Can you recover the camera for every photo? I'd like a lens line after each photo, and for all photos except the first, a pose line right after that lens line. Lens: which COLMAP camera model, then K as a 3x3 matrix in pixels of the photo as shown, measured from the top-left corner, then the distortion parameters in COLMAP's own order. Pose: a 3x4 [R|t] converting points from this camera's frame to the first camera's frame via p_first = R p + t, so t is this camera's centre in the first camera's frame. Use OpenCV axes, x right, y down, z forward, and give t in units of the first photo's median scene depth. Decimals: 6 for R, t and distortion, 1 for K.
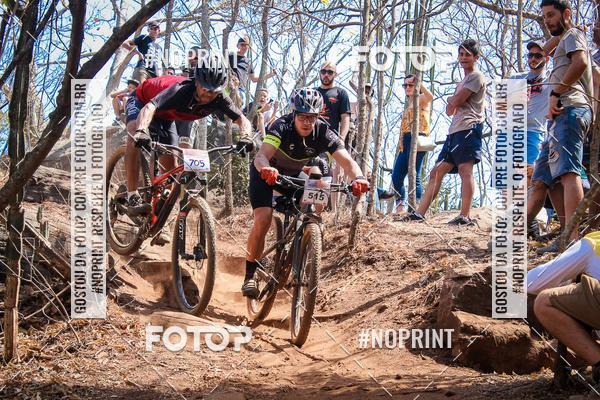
lens RADIAL K [[1431.4, 0, 300.6], [0, 1431.4, 188.8], [0, 0, 1]] dist [0.039239, 0.460541]
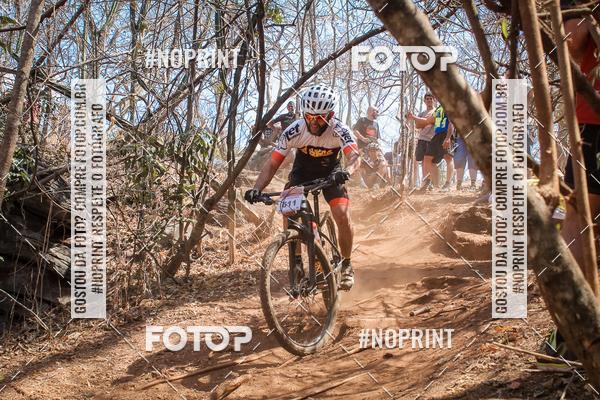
lens RADIAL K [[826.7, 0, 300.0], [0, 826.7, 200.0], [0, 0, 1]] dist [-0.041900, 0.057220]
pose [[0.995073, -0.045234, -0.088224, -0.000795], [0.047304, 0.998649, 0.021514, 0.008669], [0.087132, -0.025581, 0.995868, -0.143541]]
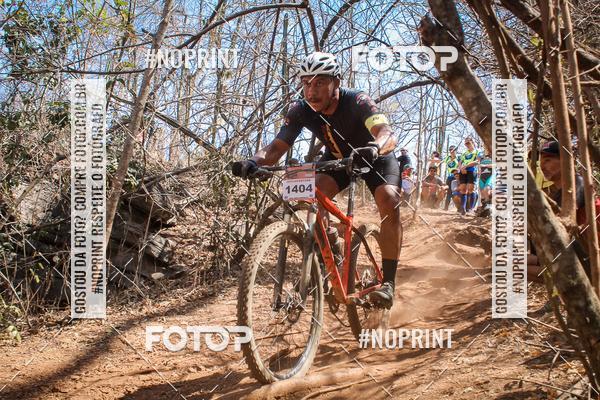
lens RADIAL K [[631.6, 0, 300.0], [0, 631.6, 200.0], [0, 0, 1]] dist [-0.128810, 0.153297]
pose [[0.990154, 0.015443, -0.139127, -0.011170], [-0.014976, 0.999878, 0.004405, 0.007653], [0.139178, -0.002278, 0.990265, -0.143838]]
